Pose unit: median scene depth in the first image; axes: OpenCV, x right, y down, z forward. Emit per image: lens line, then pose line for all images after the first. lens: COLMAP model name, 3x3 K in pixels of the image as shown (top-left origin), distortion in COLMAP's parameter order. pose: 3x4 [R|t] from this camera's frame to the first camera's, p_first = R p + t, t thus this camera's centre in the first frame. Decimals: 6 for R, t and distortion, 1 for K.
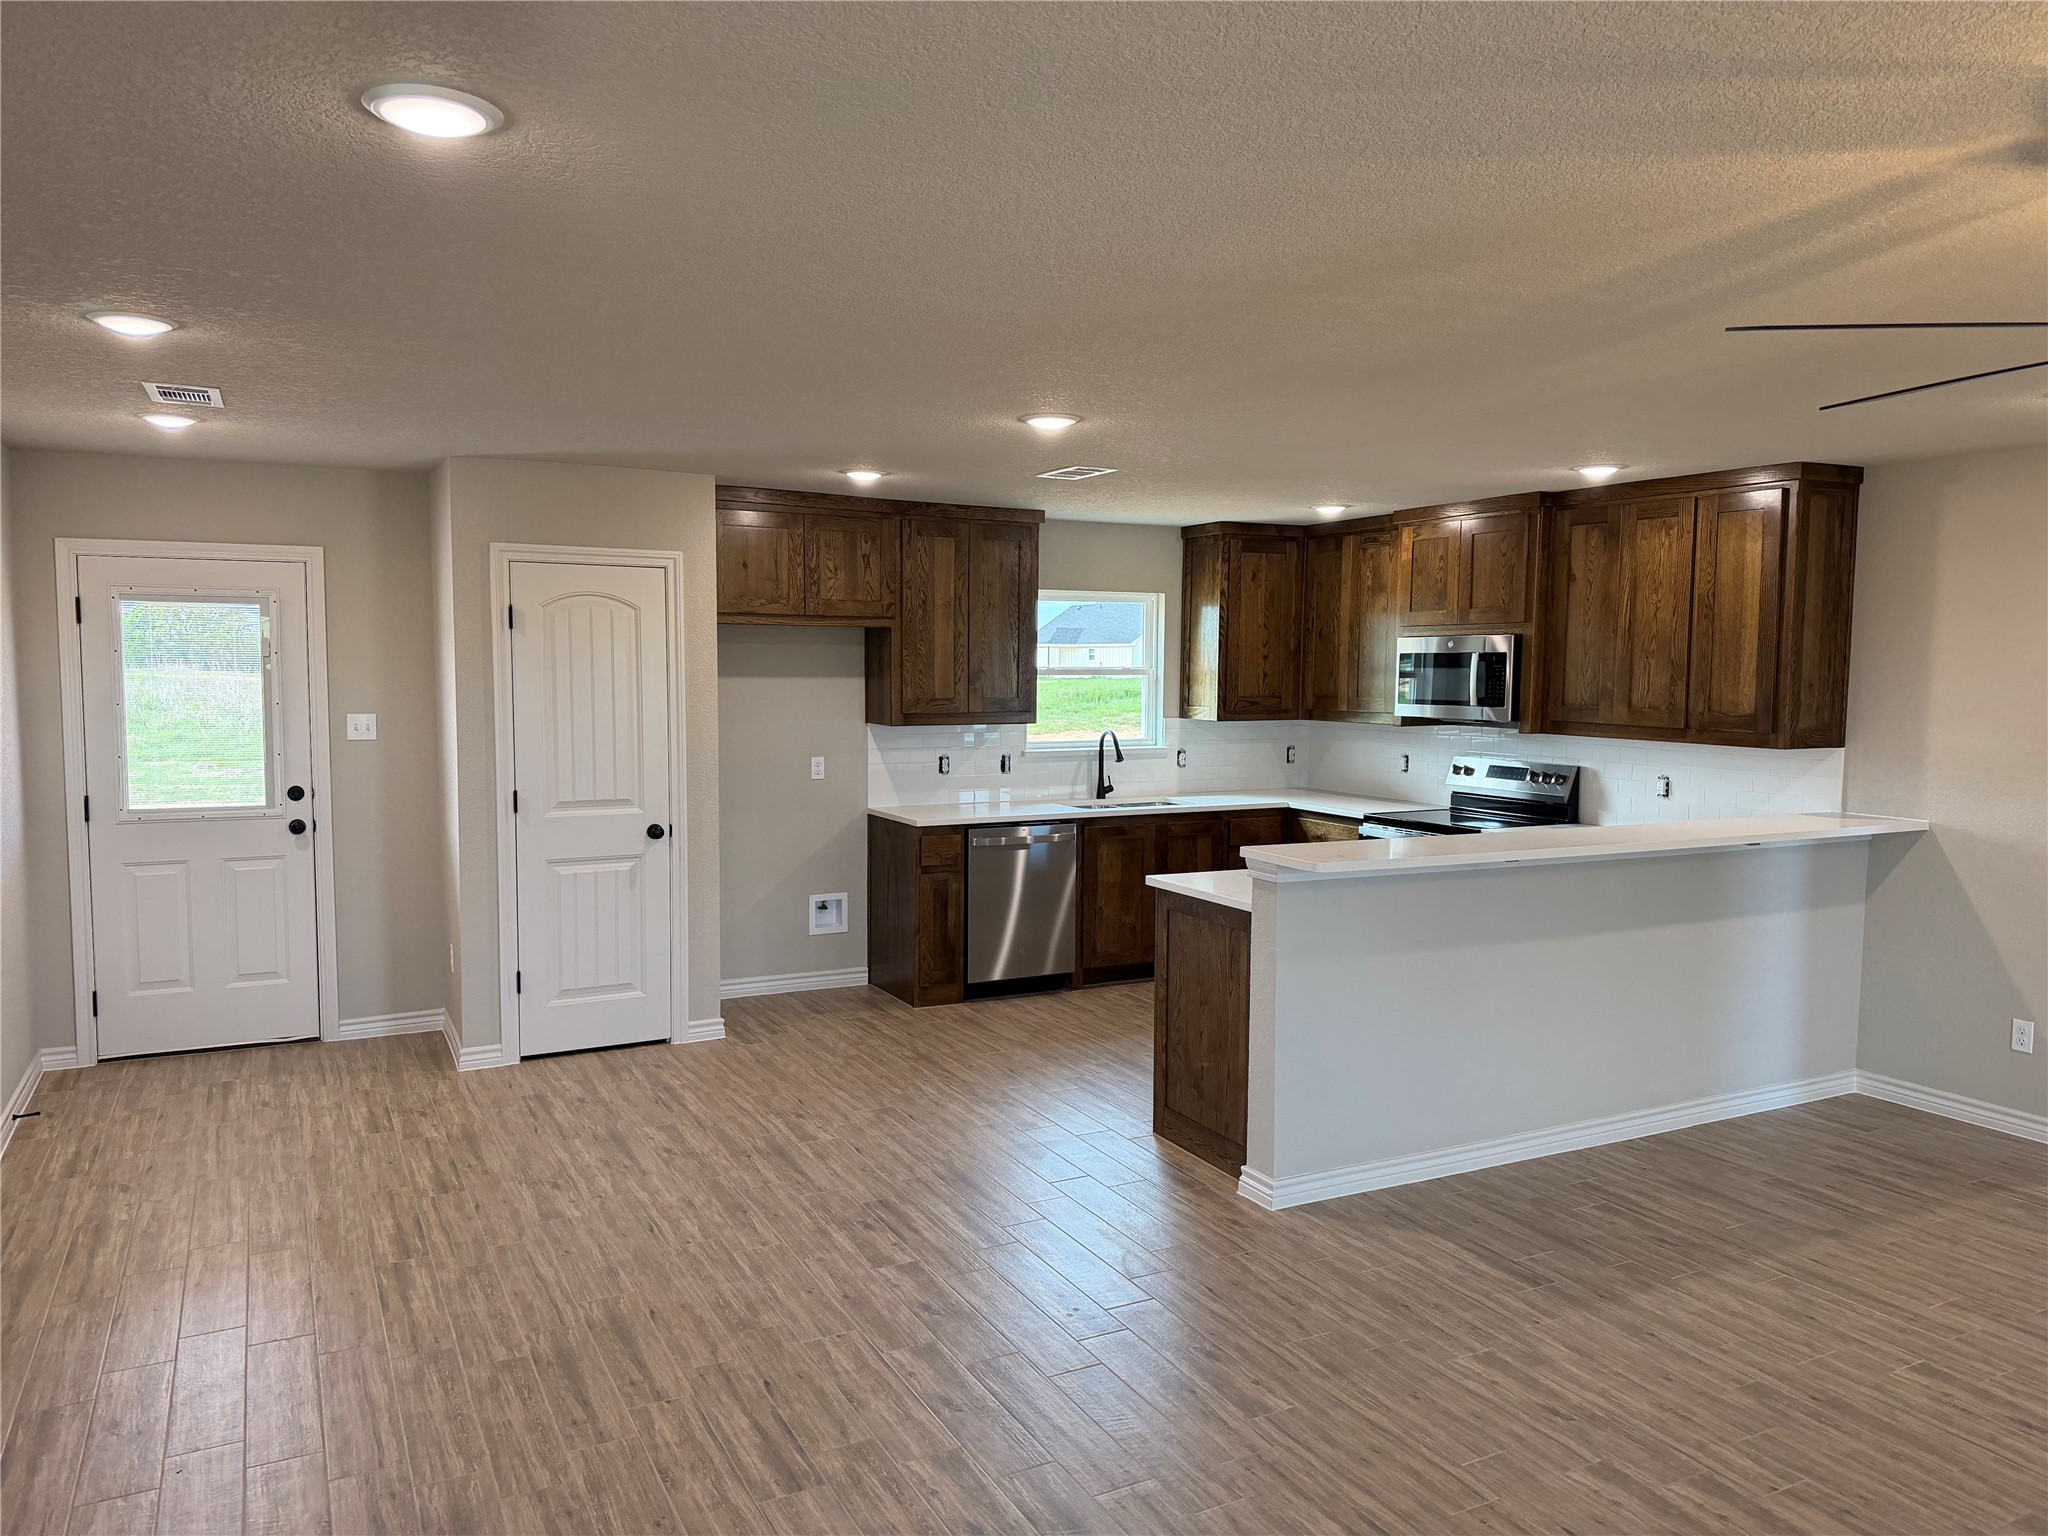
lens RADIAL K [[1448.5, 0, 1021.6], [0, 1448.5, 767.3], [0, 0, 1]] dist [-0.004446, -0.012558]
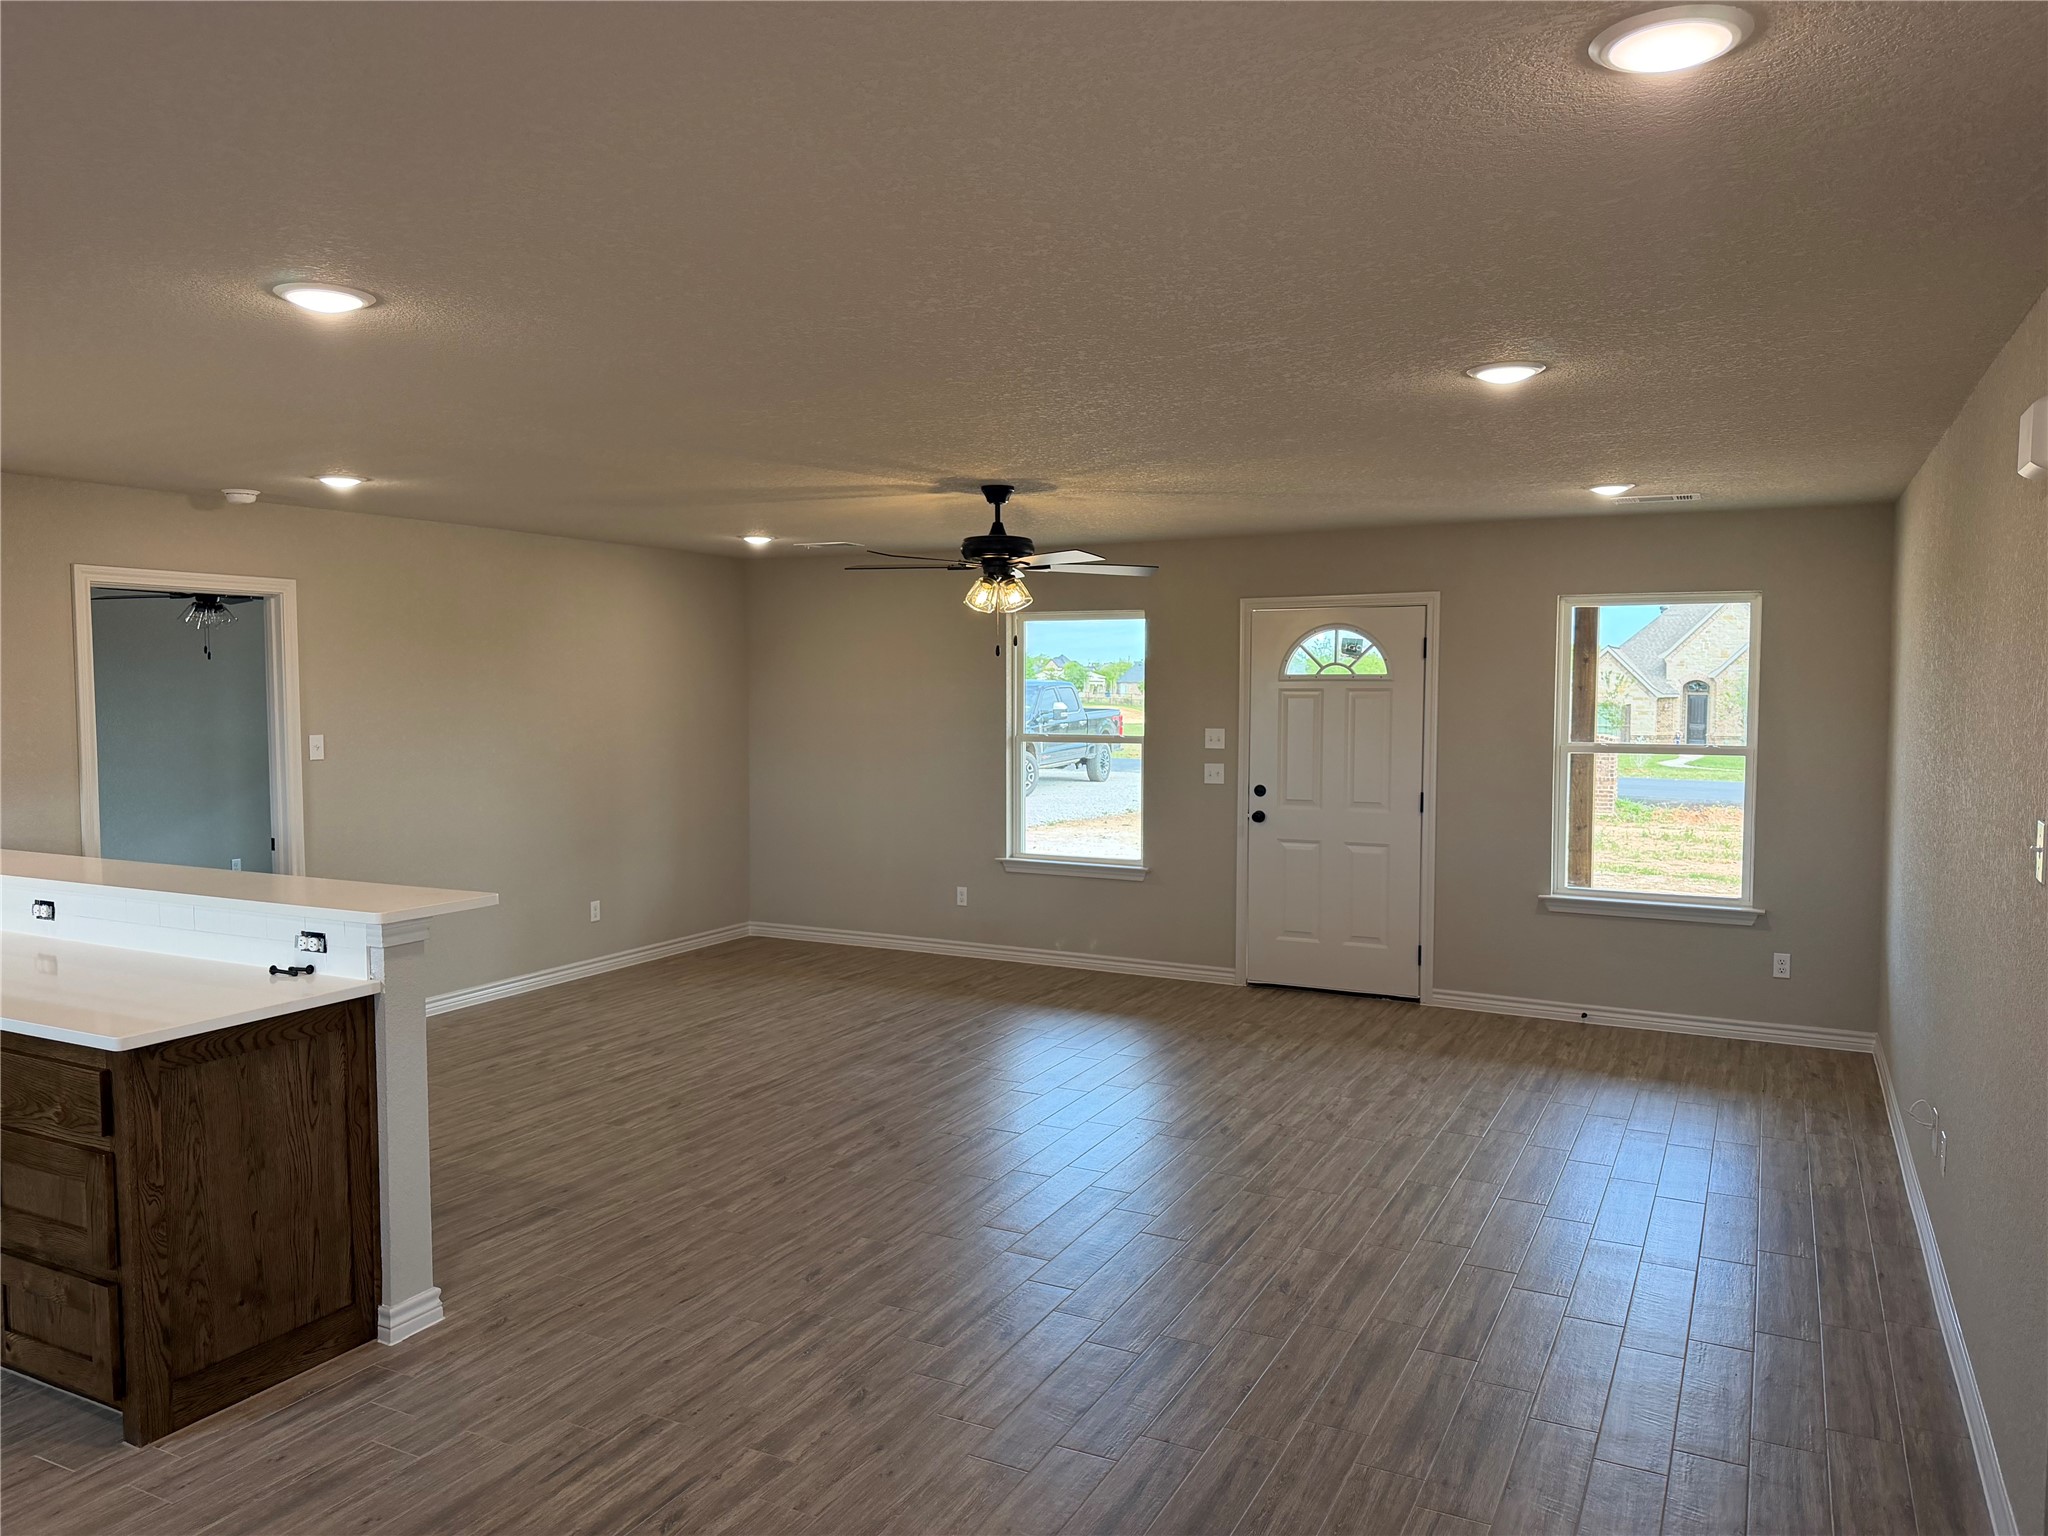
lens RADIAL K [[1448.5, 0, 1023.3], [0, 1448.5, 768.0], [0, 0, 1]] dist [-0.004446, -0.012558]
pose [[-0.577385, -0.059895, 0.814272, -0.851748], [0.059651, 0.991546, 0.115233, -0.118552], [-0.814290, 0.115106, -0.568931, 1.405664]]
